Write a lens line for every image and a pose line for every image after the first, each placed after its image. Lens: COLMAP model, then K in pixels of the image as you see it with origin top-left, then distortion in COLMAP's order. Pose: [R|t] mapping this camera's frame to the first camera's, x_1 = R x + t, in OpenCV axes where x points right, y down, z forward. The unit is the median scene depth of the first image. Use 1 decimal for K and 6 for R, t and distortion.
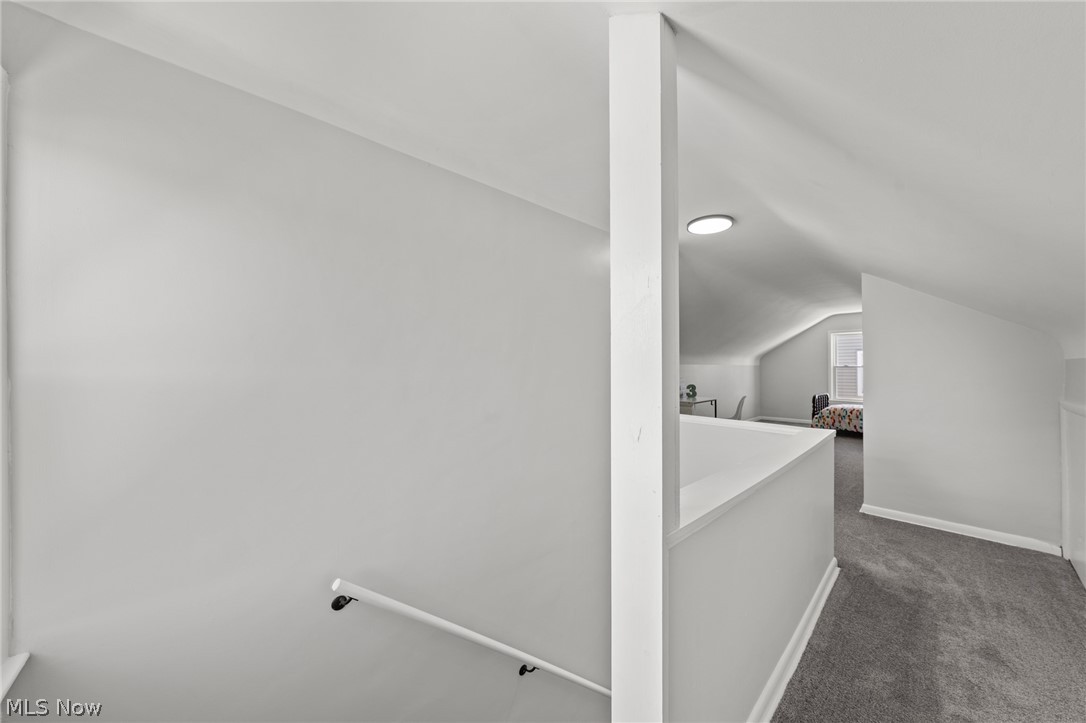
lens RADIAL K [[370.0, 0, 544.2], [0, 370.0, 365.4], [0, 0, 1]] dist [-0.000409, -0.000013]
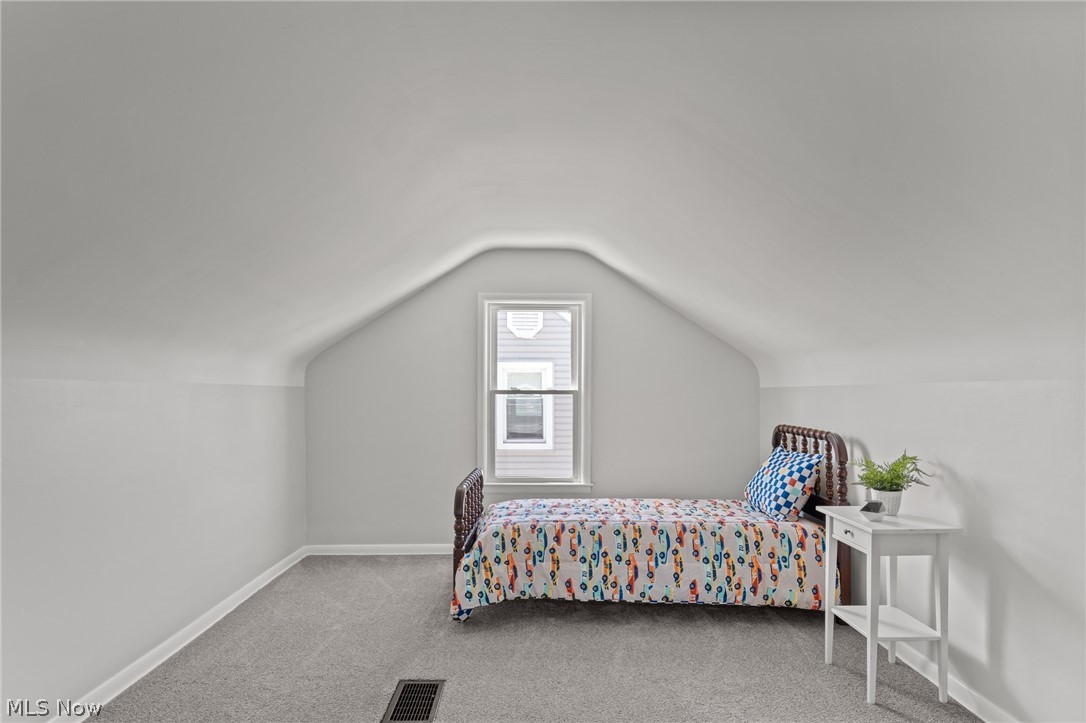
lens RADIAL K [[658.6, 0, 543.6], [0, 658.6, 366.9], [0, 0, 1]] dist [-0.001963, -0.000223]
pose [[0.668401, 0.025882, 0.743350, 0.390849], [-0.003144, 0.999484, -0.031973, 0.001214], [-0.743794, 0.019034, 0.668138, 0.611527]]
